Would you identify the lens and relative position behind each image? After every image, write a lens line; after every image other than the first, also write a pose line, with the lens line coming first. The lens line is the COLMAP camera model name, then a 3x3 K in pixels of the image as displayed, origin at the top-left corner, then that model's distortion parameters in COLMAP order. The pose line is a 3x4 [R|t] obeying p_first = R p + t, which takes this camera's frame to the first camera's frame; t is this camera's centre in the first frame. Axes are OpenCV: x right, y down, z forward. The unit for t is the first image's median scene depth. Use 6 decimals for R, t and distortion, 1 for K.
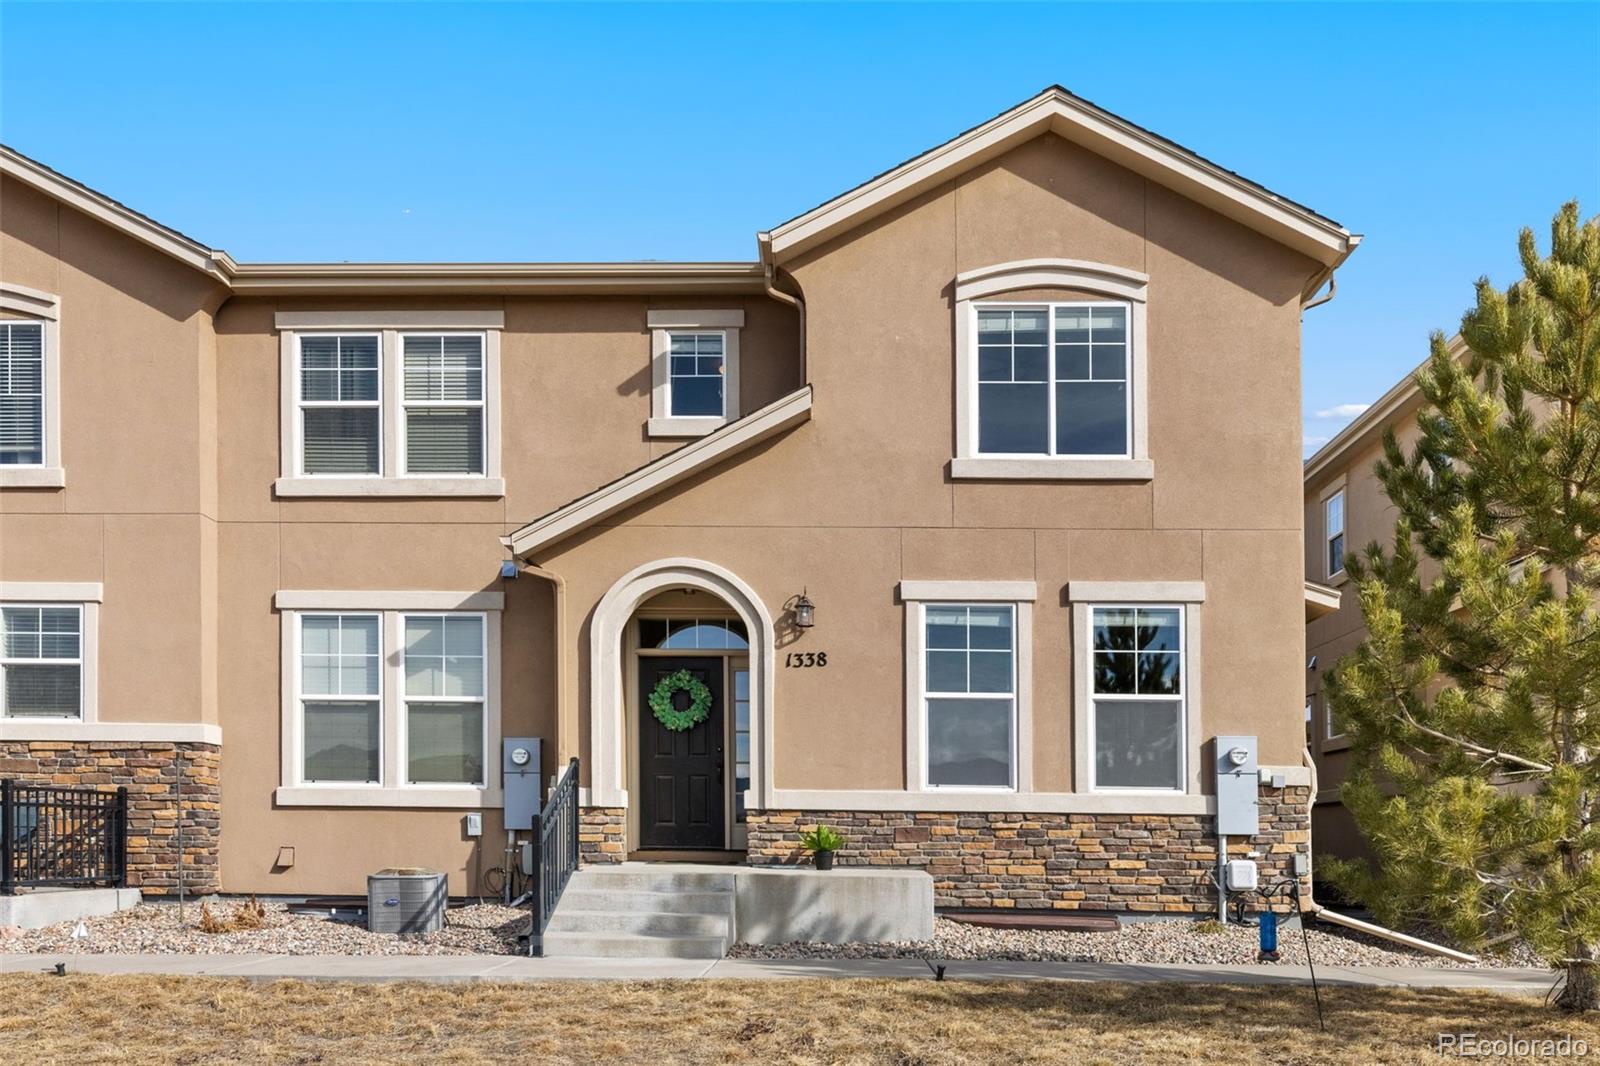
lens RADIAL K [[757.6, 0, 800.0], [0, 757.6, 555.3], [0, 0, 1]] dist [0.012551, -0.000161]
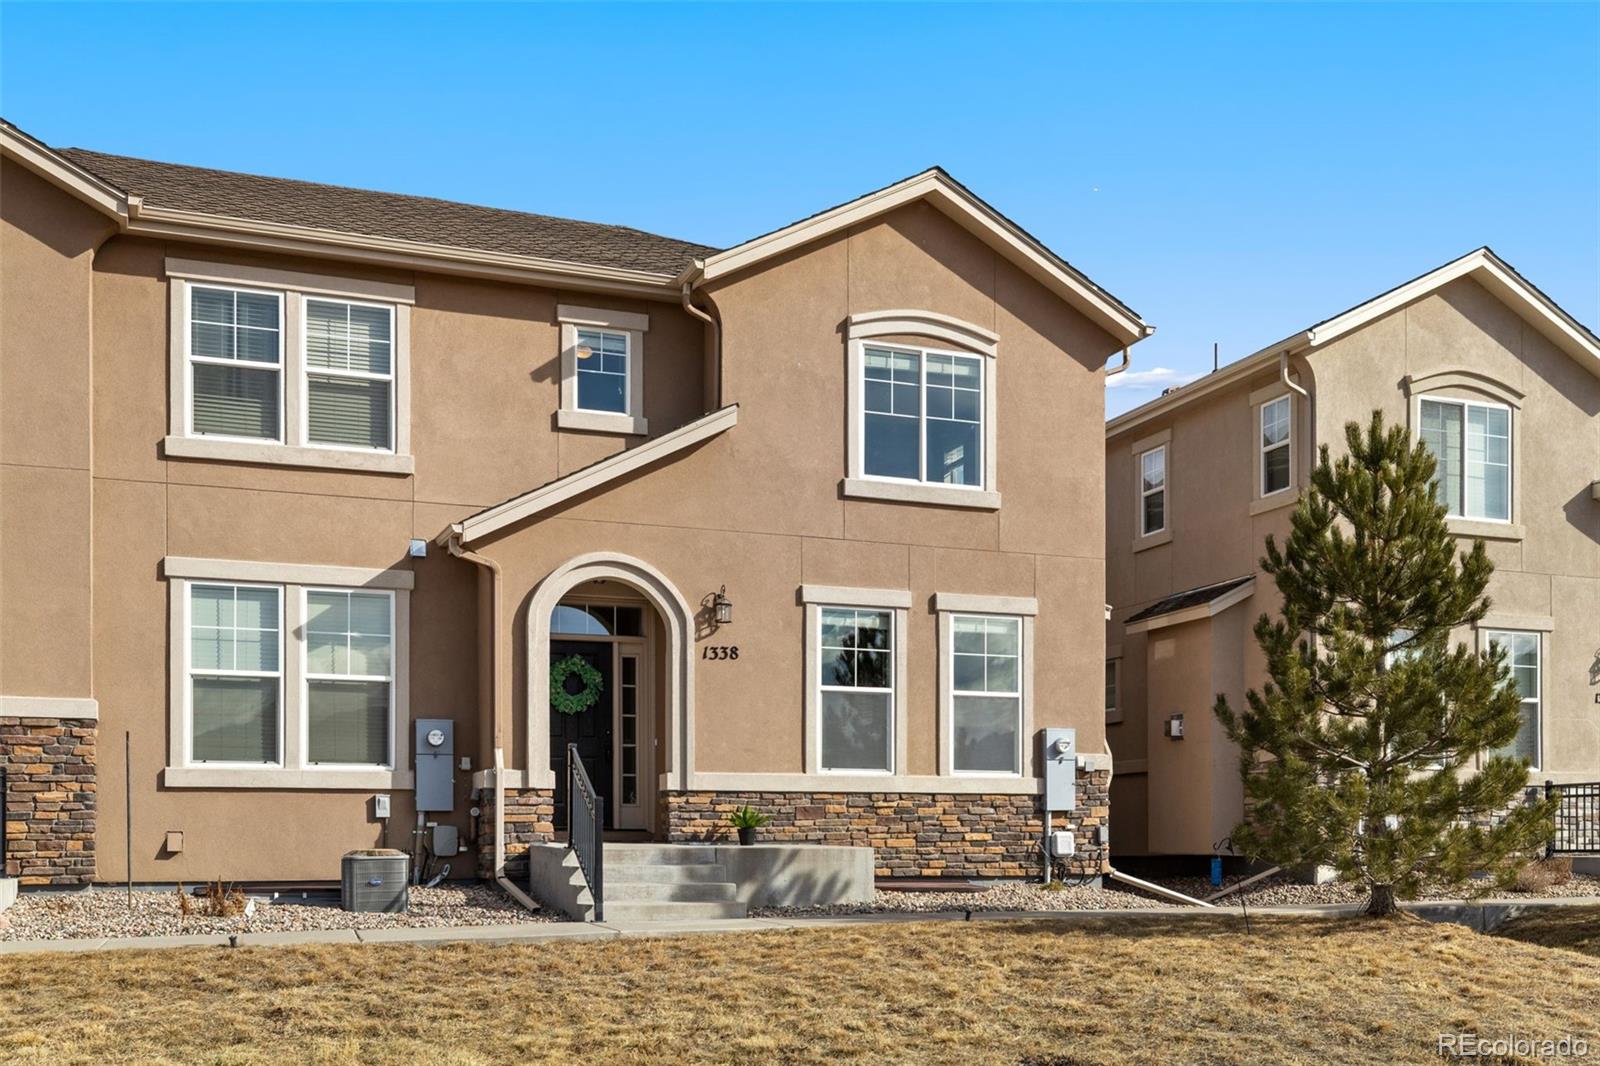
lens RADIAL K [[718.4, 0, 802.1], [0, 718.4, 521.1], [0, 0, 1]] dist [0.009396, 0.000388]
pose [[0.973616, 0.079554, 0.213875, -0.103418], [-0.072290, 0.996516, -0.041587, -0.015989], [-0.216439, 0.025029, 0.975975, -0.044234]]
